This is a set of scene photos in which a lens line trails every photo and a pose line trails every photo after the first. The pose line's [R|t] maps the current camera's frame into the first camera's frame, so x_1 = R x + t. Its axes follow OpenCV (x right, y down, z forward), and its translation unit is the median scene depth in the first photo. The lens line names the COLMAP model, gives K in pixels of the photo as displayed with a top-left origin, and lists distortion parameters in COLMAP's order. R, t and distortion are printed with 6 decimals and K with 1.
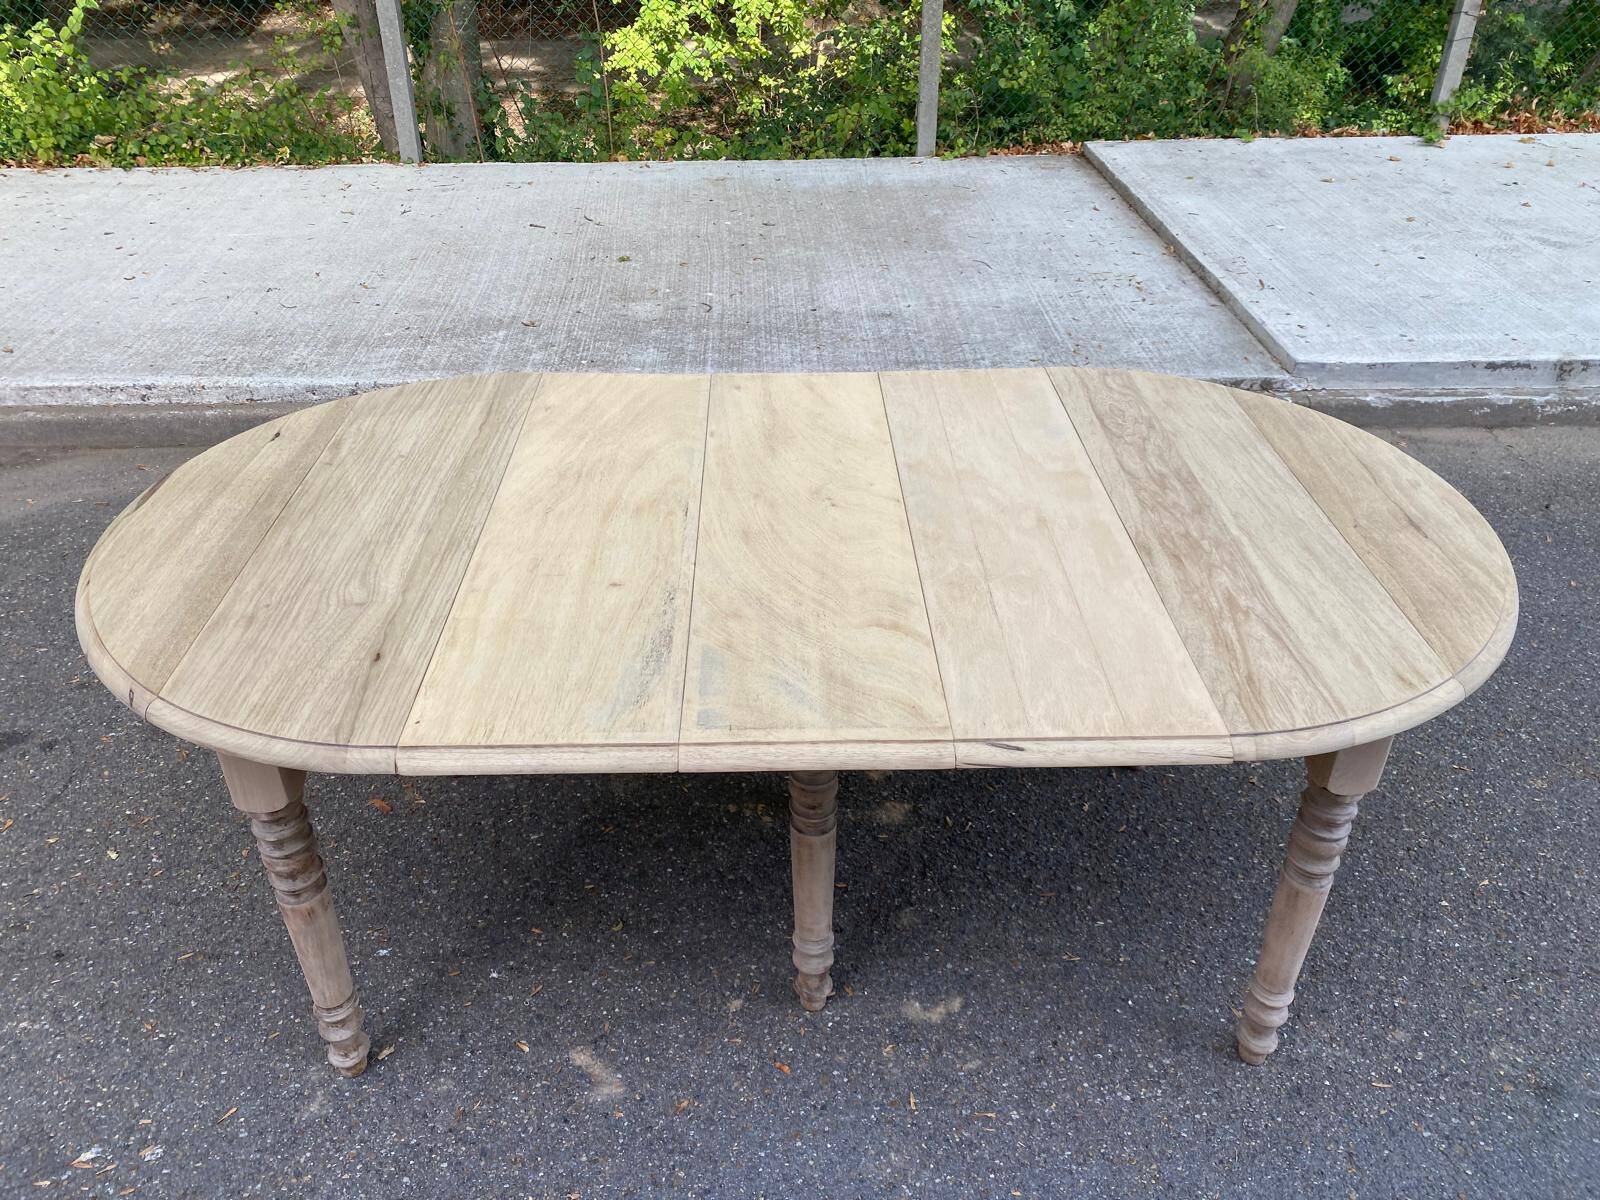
lens RADIAL K [[1220.5, 0, 797.4], [0, 1220.5, 593.3], [0, 0, 1]] dist [0.011004, -0.008982]
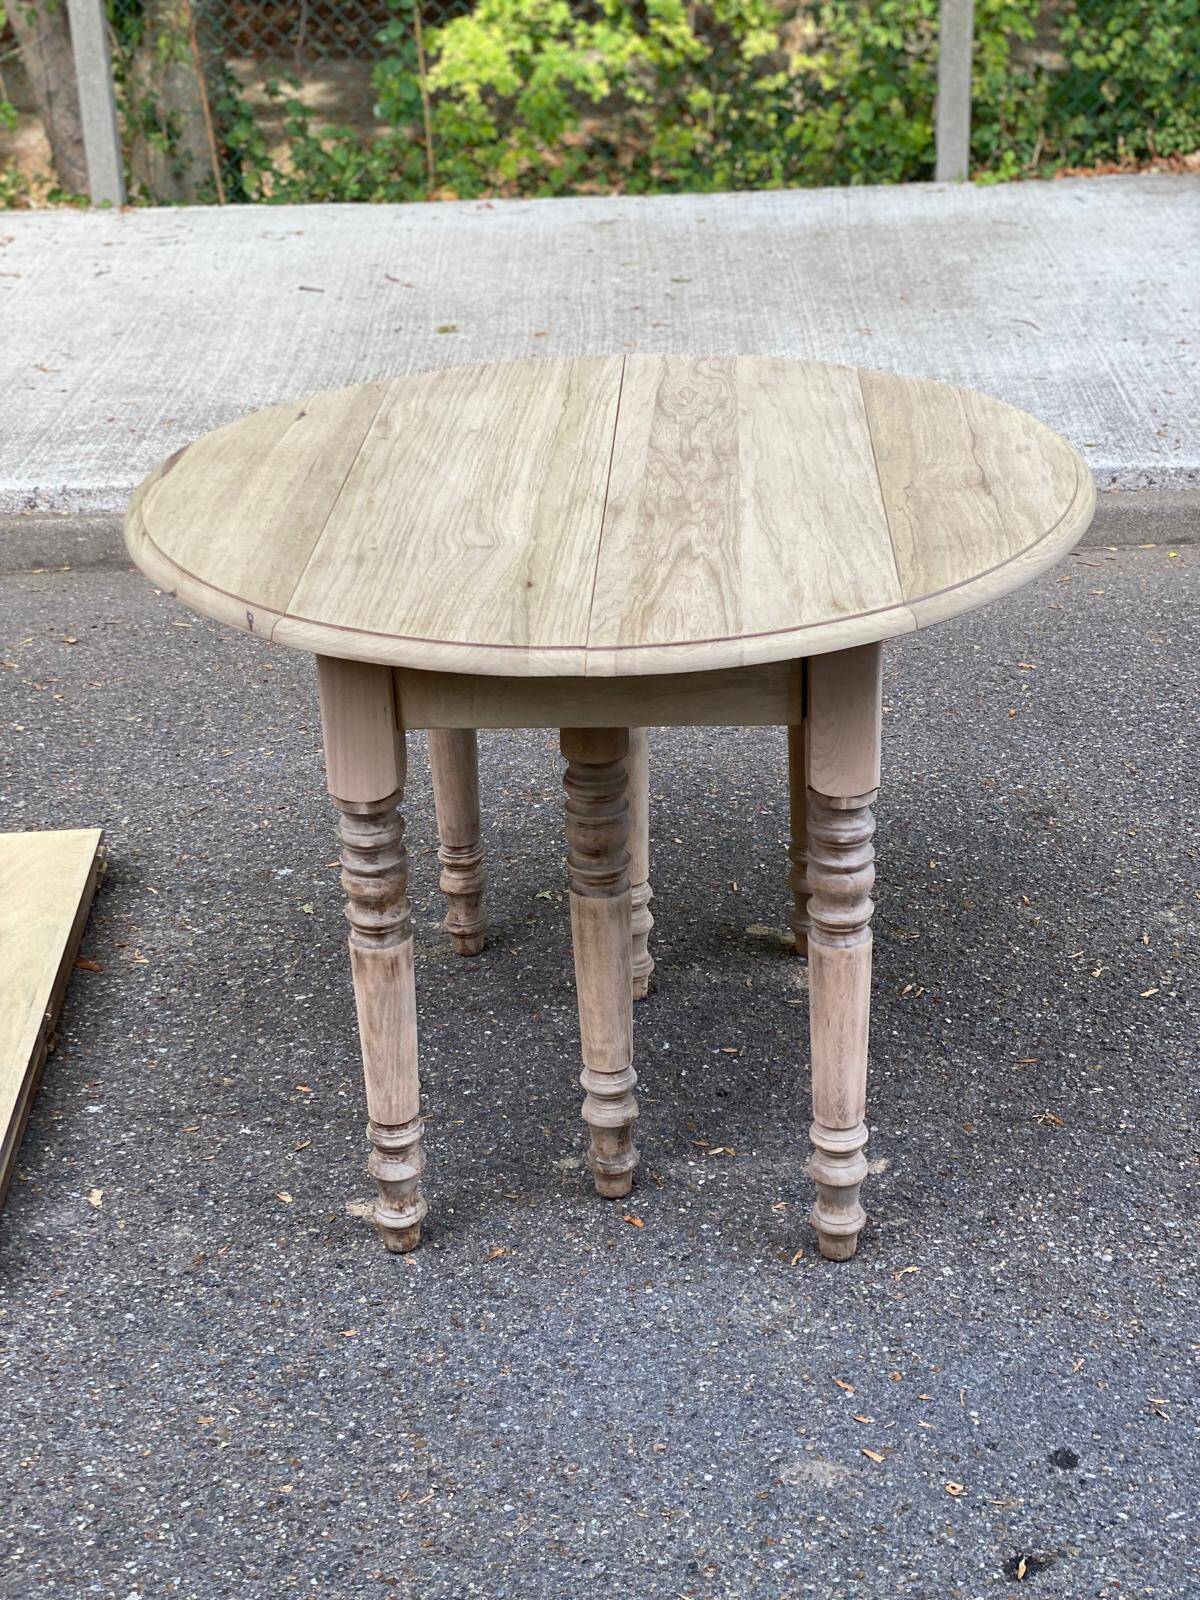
lens RADIAL K [[2385.8, 0, 595.8], [0, 2385.8, 812.8], [0, 0, 1]] dist [0.115400, 0.000000]
pose [[0.996853, -0.000852, -0.079270, 0.069864], [-0.009466, 0.991508, -0.129702, 0.290587], [0.078707, 0.130045, 0.988379, -0.396806]]
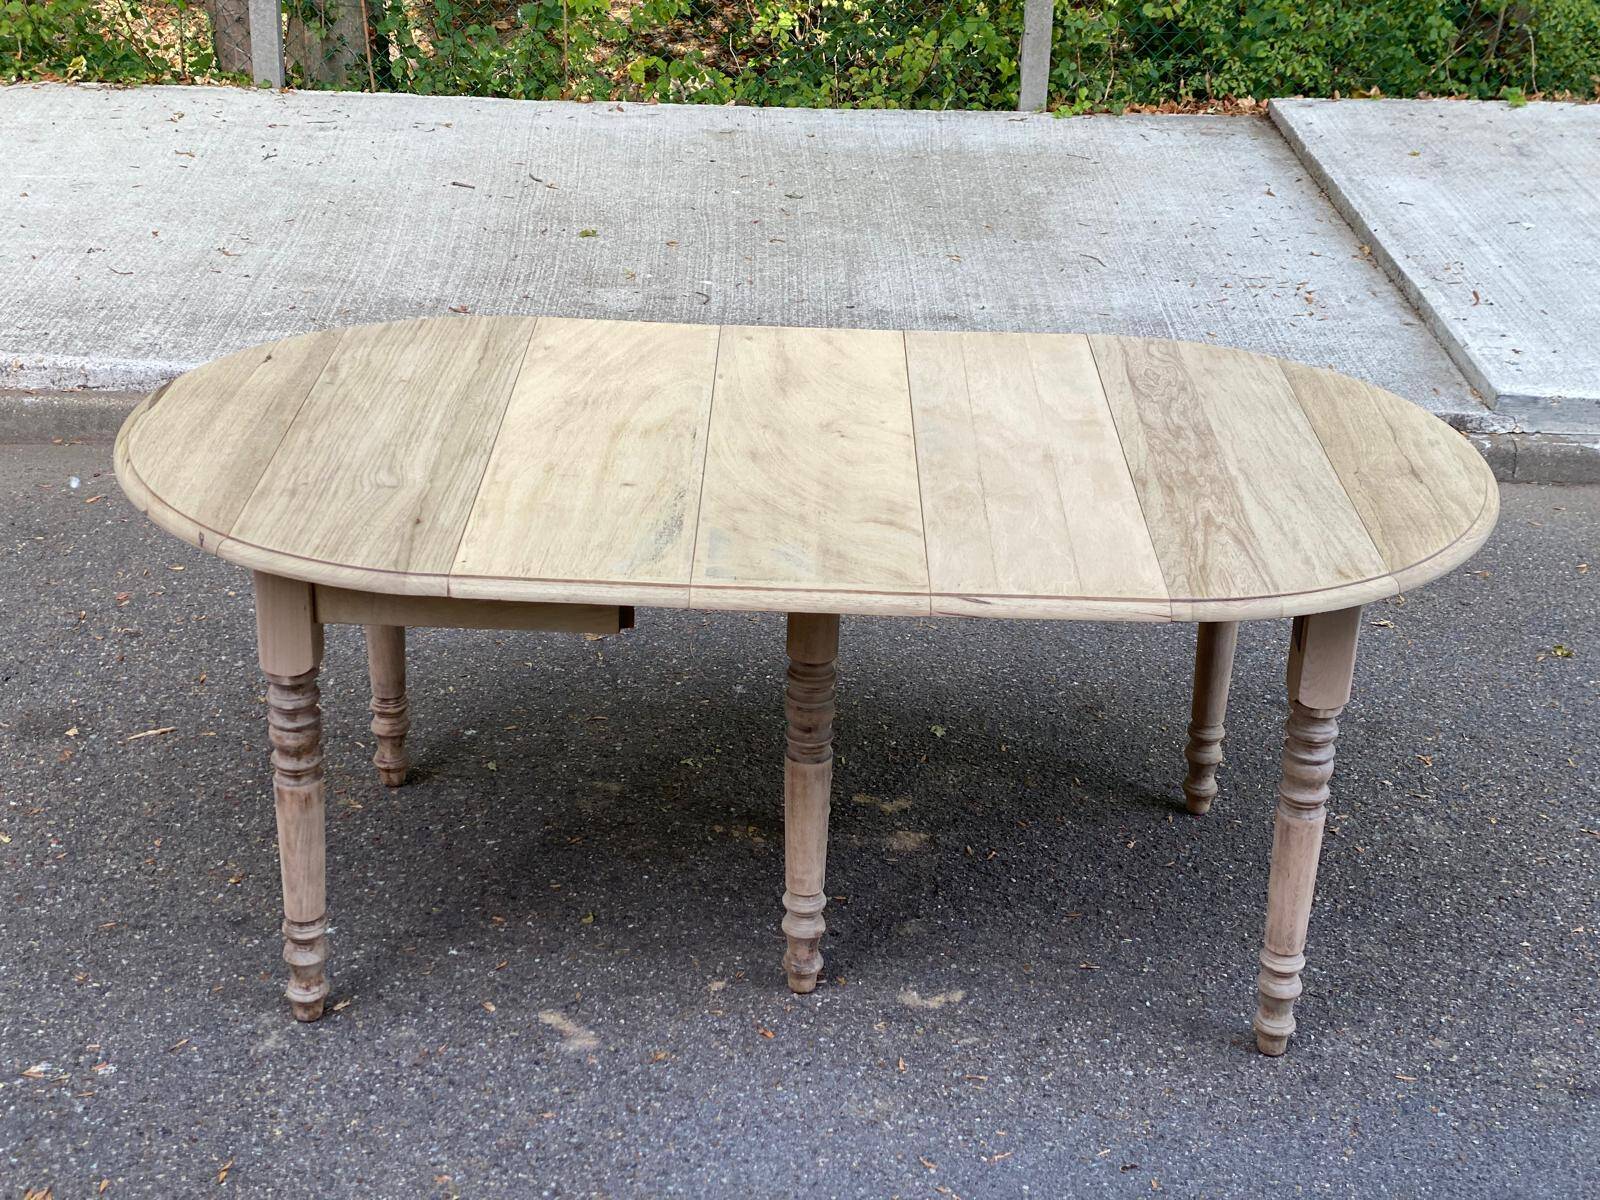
lens RADIAL K [[2381.2, 0, 816.8], [0, 2381.2, 597.6], [0, 0, 1]] dist [0.122427, 0.000000]
pose [[0.999113, 0.041188, -0.008795, 0.025697], [-0.042015, 0.989215, -0.140315, 0.273912], [0.002921, 0.140560, 0.990068, -0.756042]]
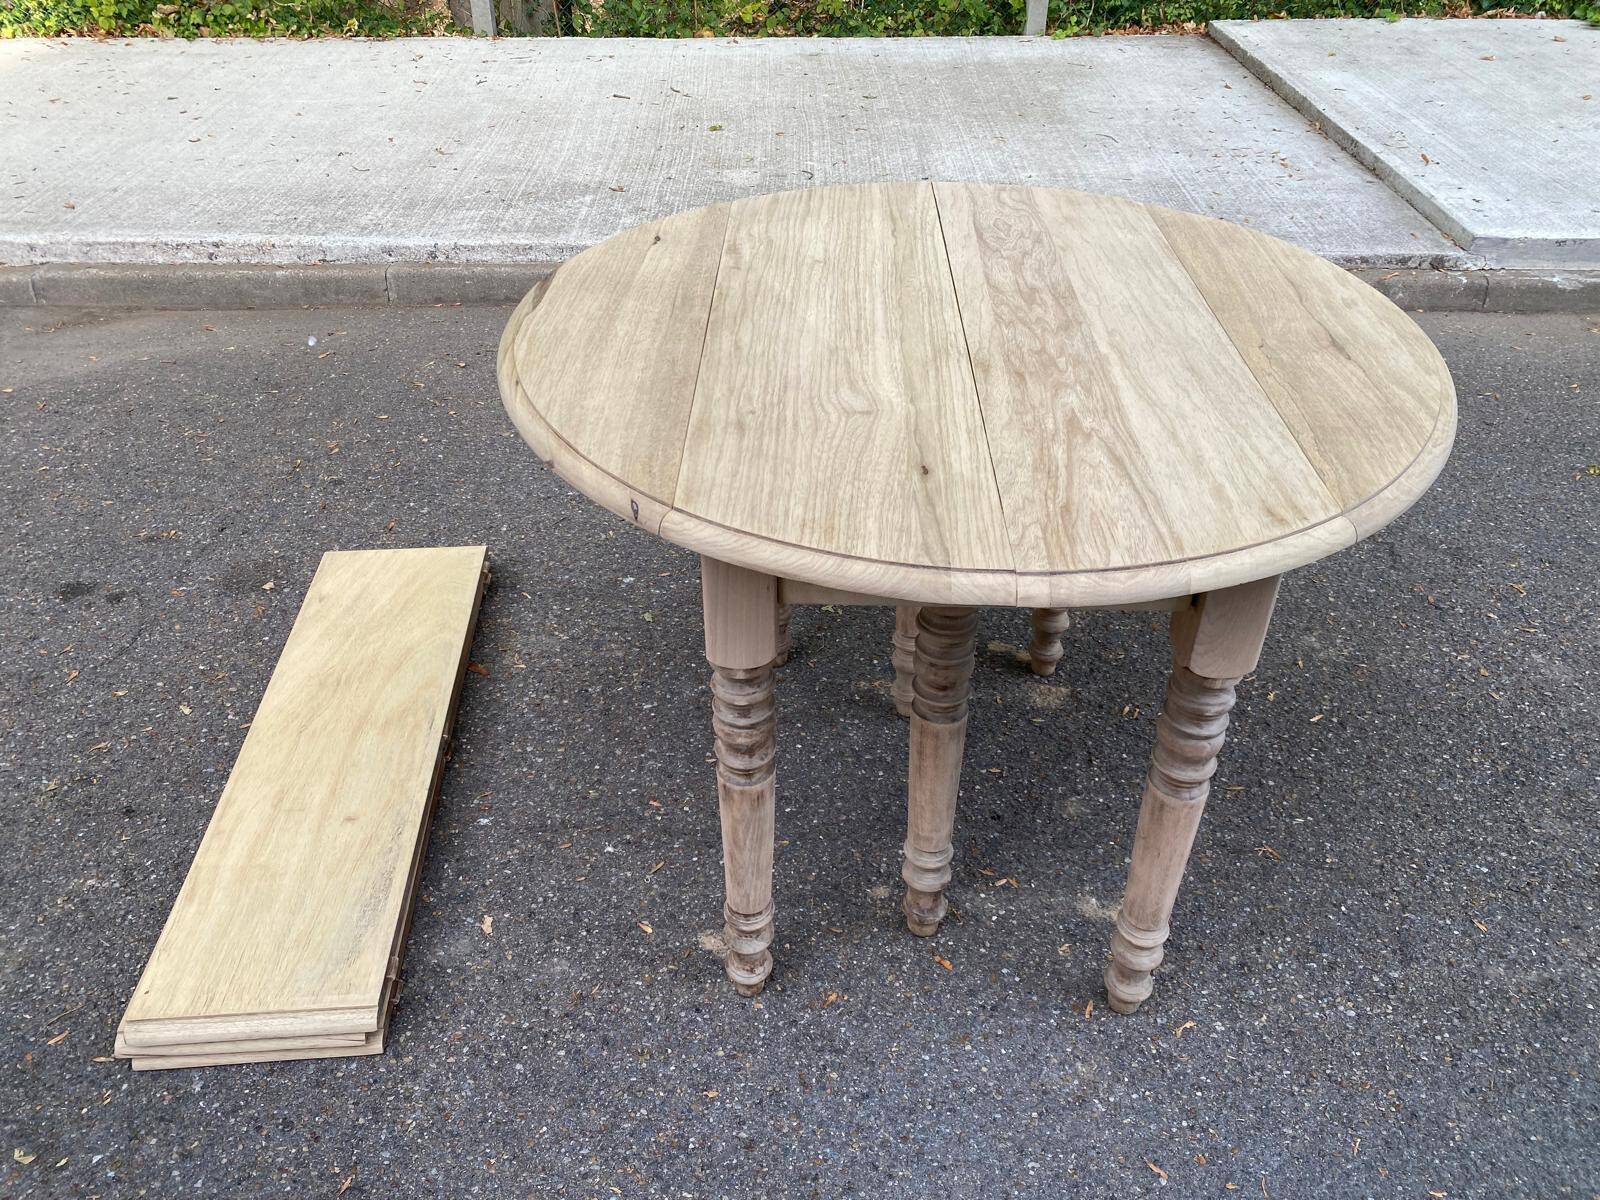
lens RADIAL K [[1220.5, 0, 787.9], [0, 1220.5, 612.7], [0, 0, 1]] dist [0.011004, -0.008982]
pose [[0.998632, 0.029021, -0.043497, -0.080250], [-0.026448, 0.997932, 0.058587, 0.080688], [0.045107, -0.057356, 0.997334, 0.126438]]
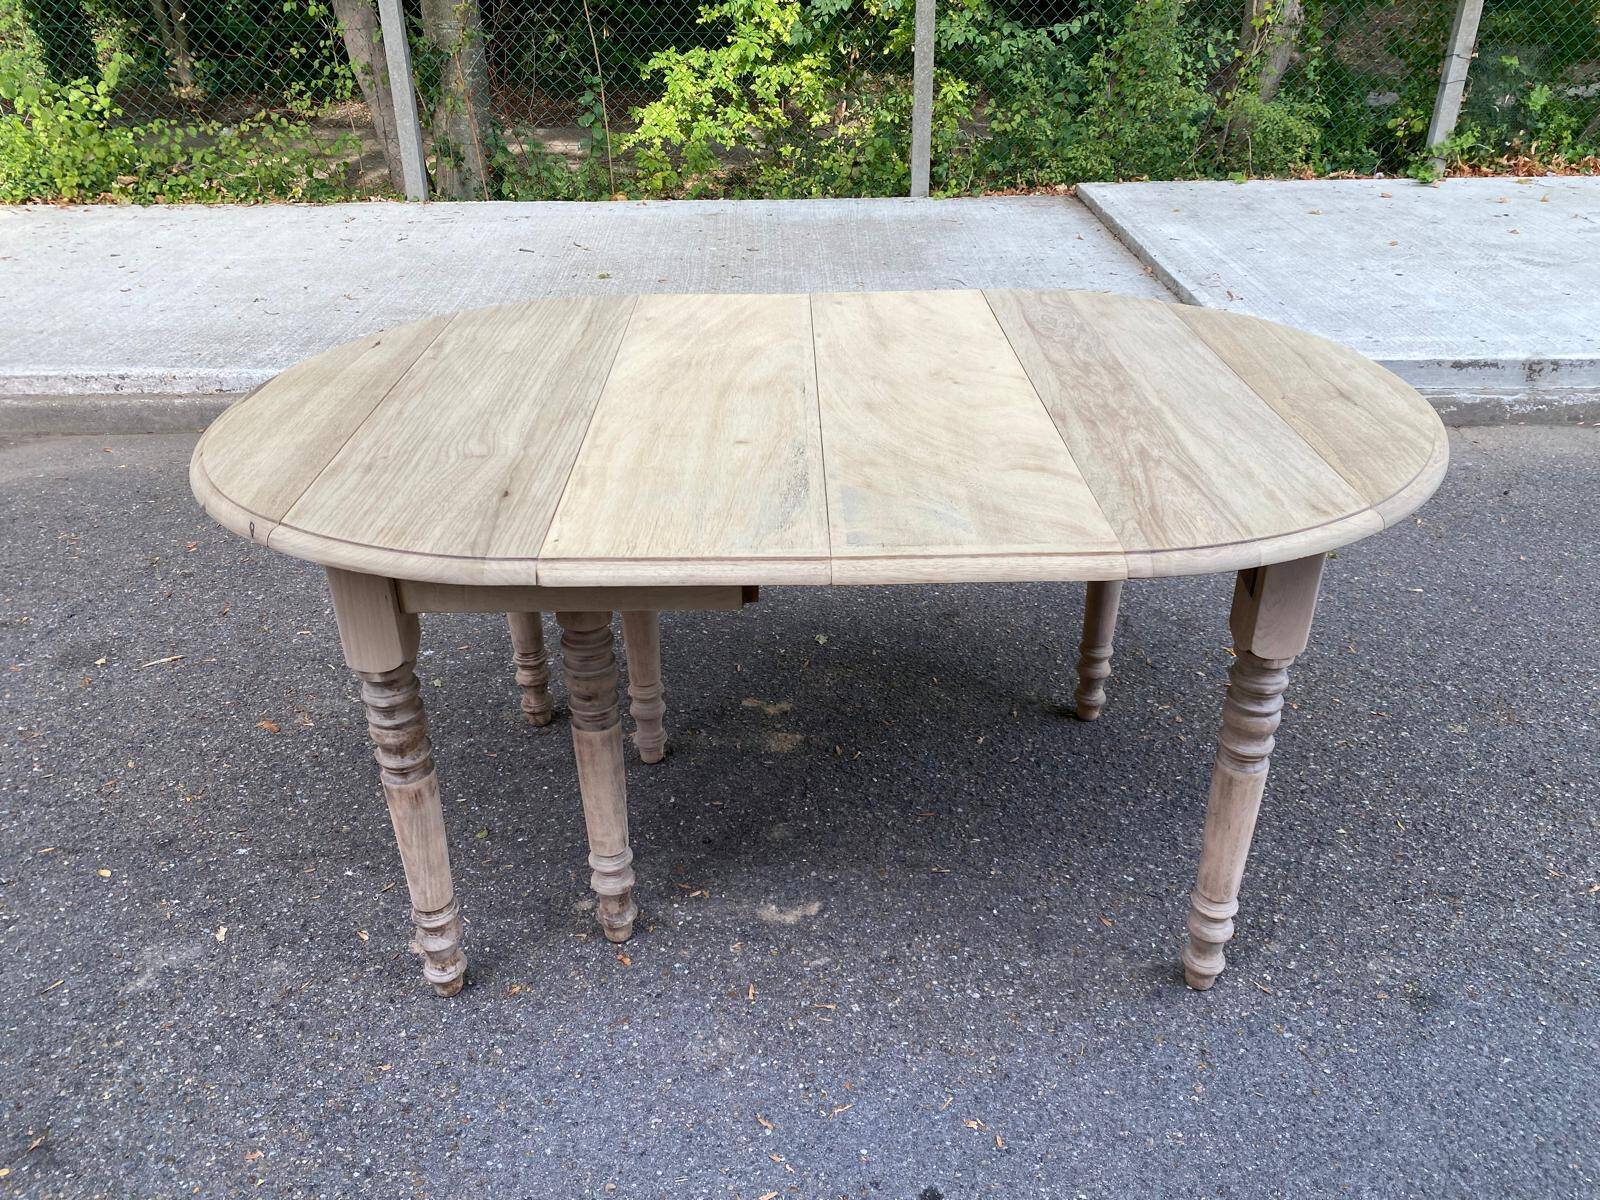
lens RADIAL K [[1220.5, 0, 801.1], [0, 1220.5, 614.0], [0, 0, 1]] dist [0.011004, -0.008982]
pose [[0.999174, 0.013291, -0.038391, 0.142019], [-0.015731, 0.997827, -0.063981, 0.152794], [0.037457, 0.064532, 0.997212, 0.019661]]
